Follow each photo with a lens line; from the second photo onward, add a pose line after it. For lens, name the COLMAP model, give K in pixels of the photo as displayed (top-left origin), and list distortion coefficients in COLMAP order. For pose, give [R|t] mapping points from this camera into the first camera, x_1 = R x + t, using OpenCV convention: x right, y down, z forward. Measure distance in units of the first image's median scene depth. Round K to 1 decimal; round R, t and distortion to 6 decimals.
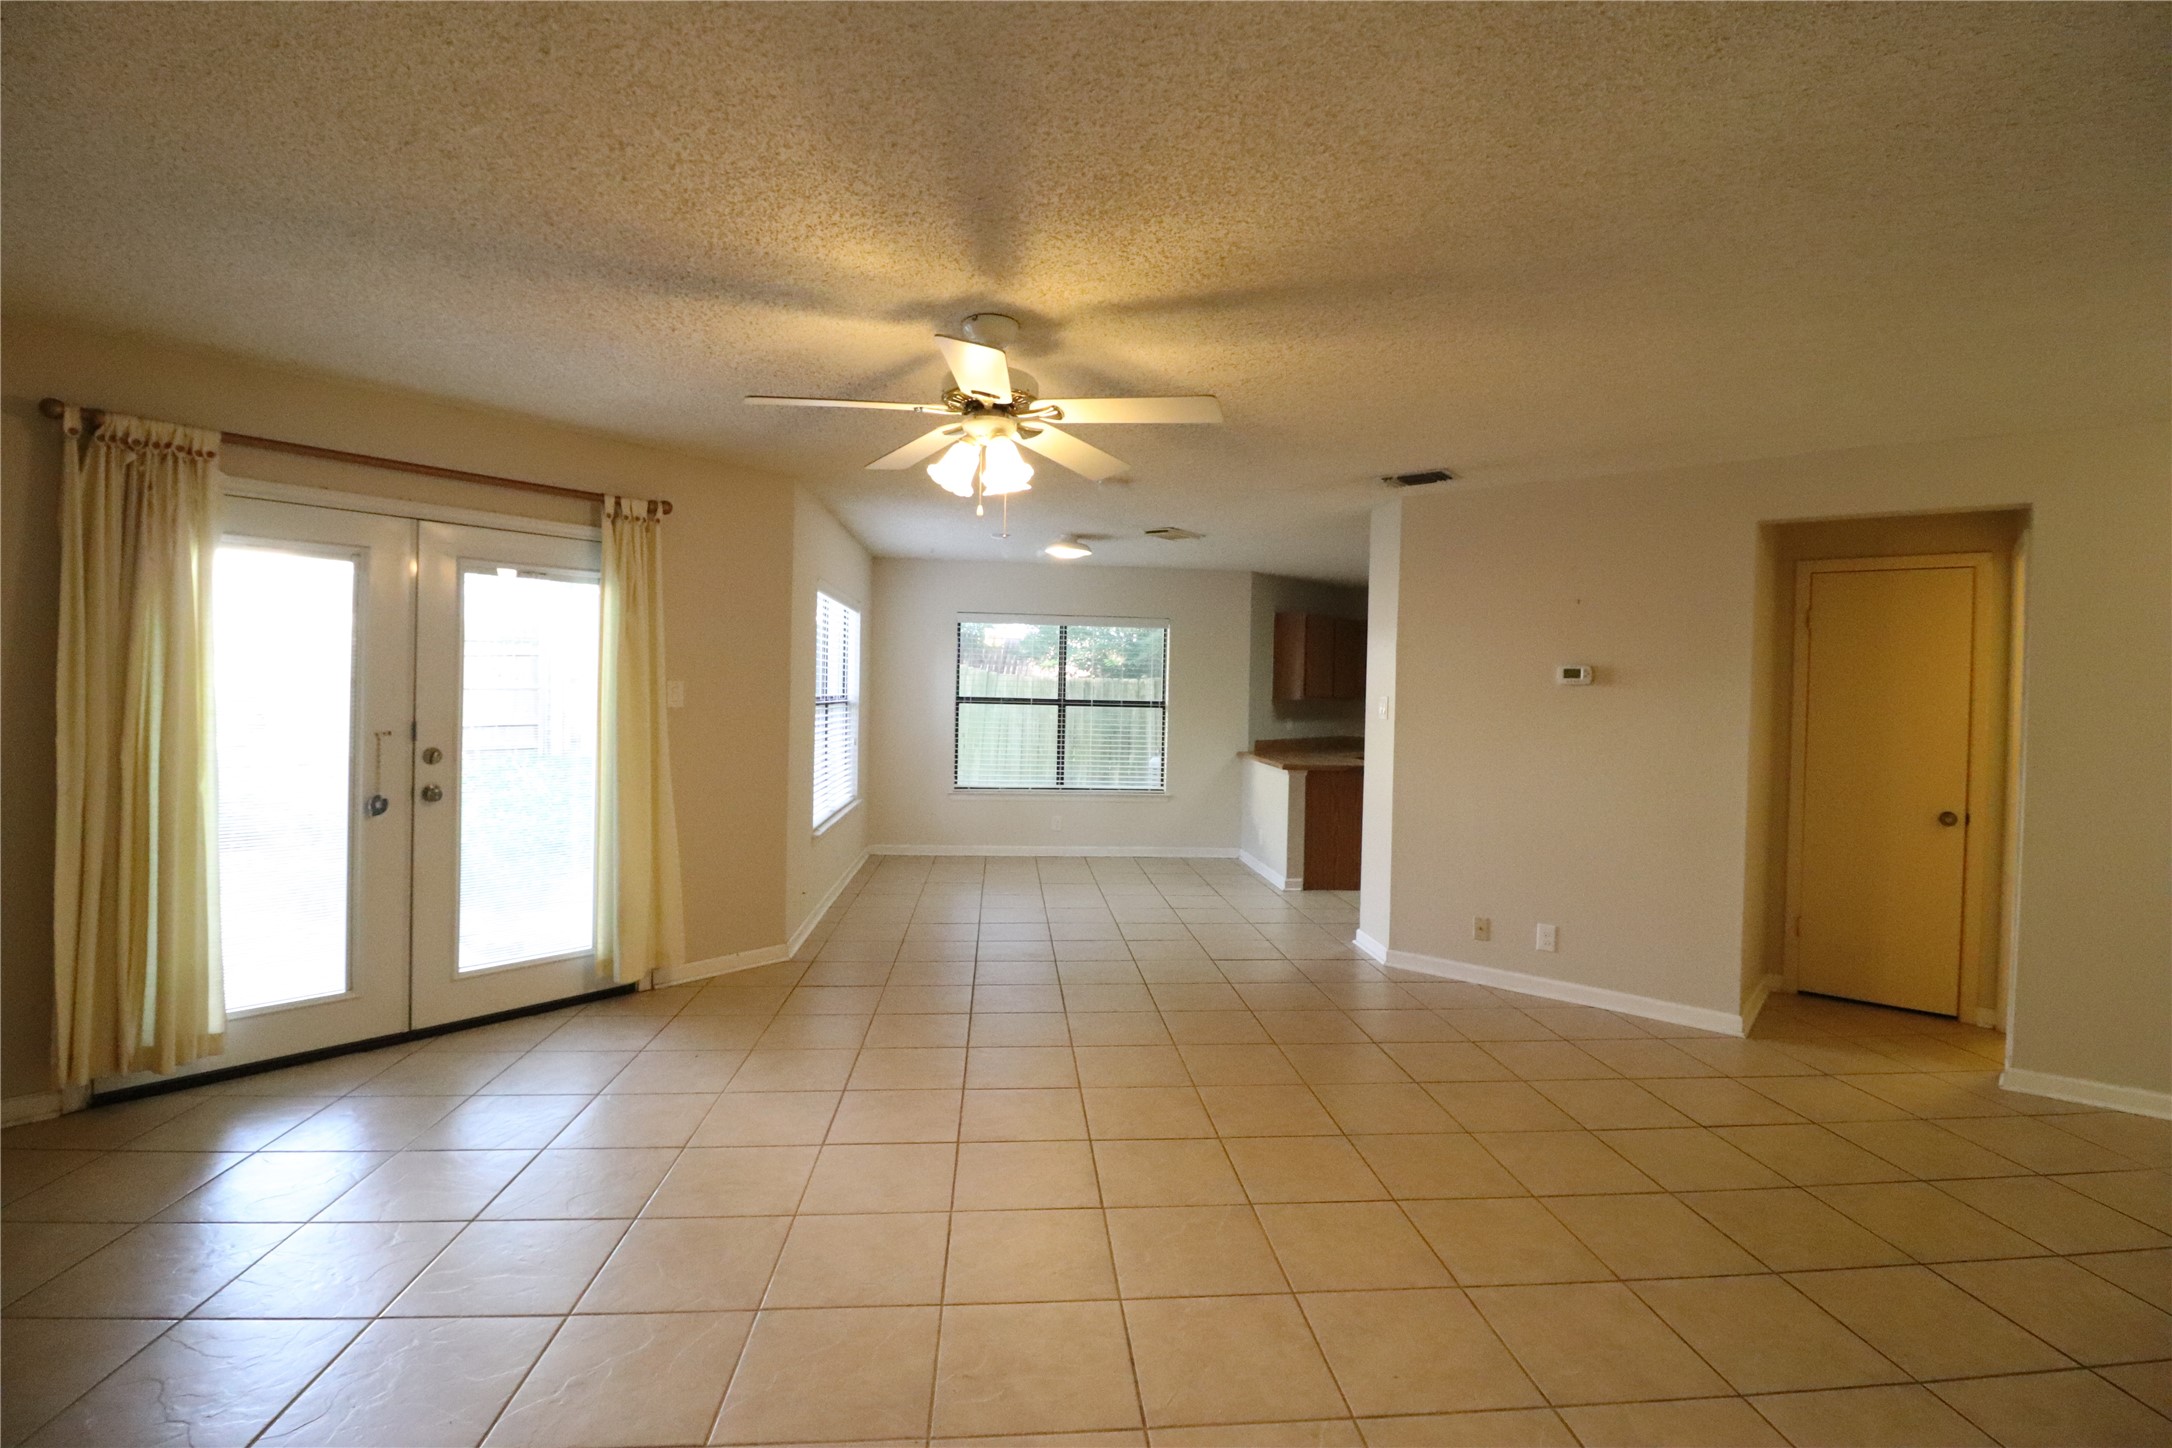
lens RADIAL K [[1005.2, 0, 1096.6], [0, 1005.2, 704.2], [0, 0, 1]] dist [0.007355, -0.013493]
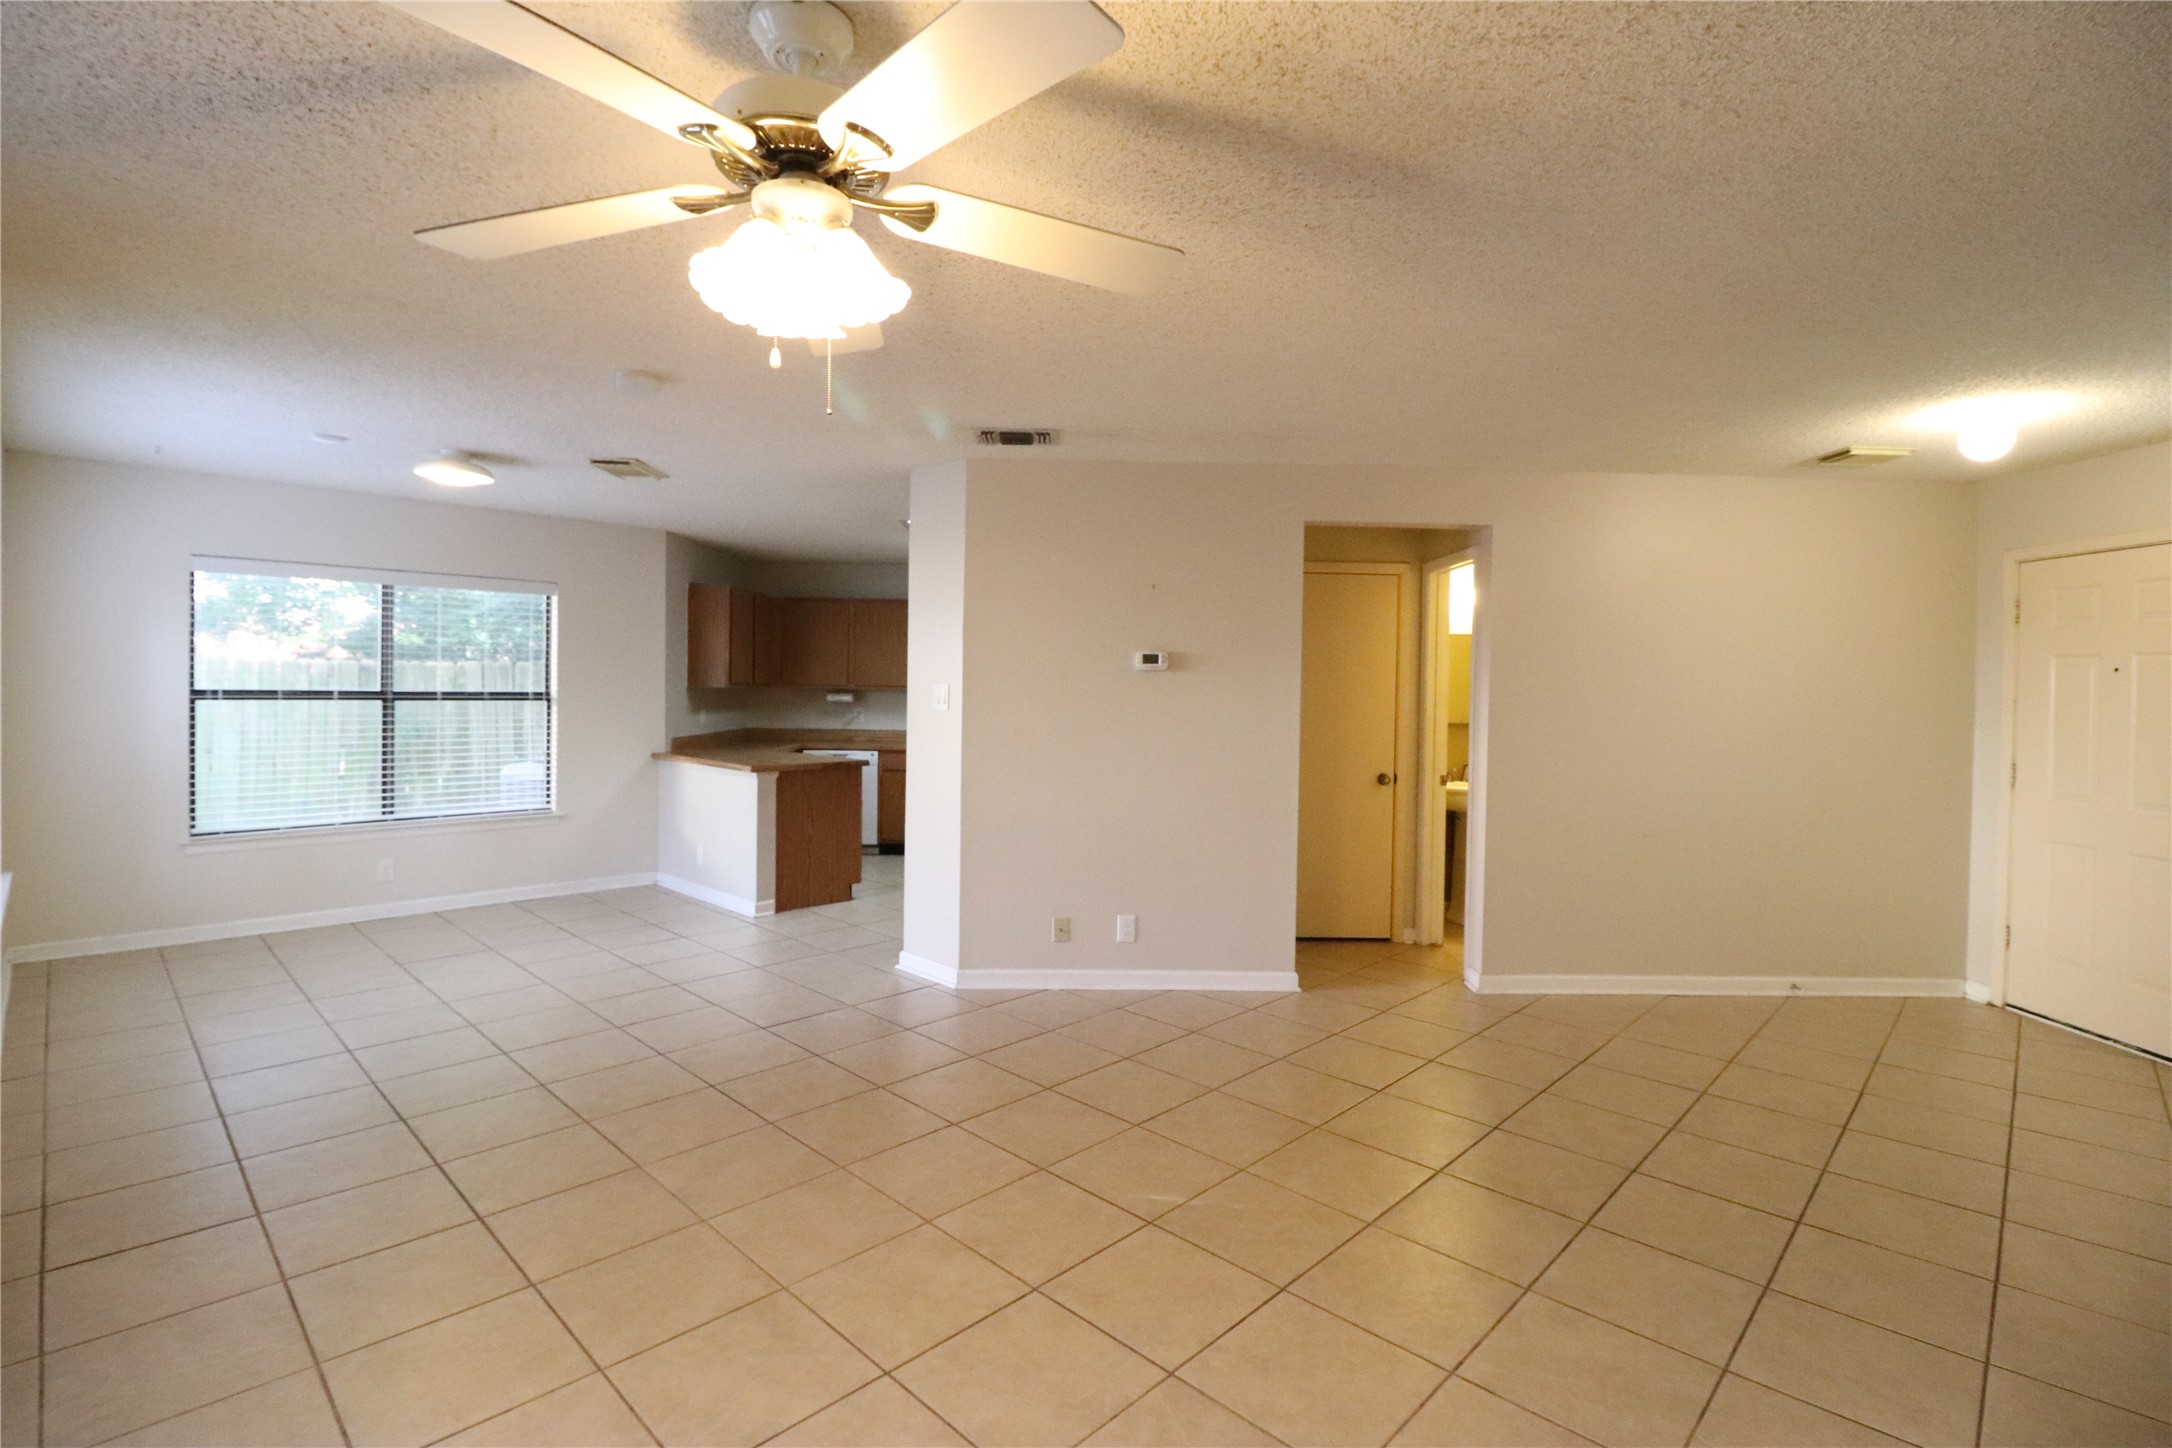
lens RADIAL K [[1005.2, 0, 1096.6], [0, 1005.2, 704.2], [0, 0, 1]] dist [0.007355, -0.013493]
pose [[0.759140, -0.022749, 0.650530, -0.144853], [0.012788, 0.999717, 0.020038, -0.004515], [-0.650802, -0.006893, 0.759216, 0.194358]]
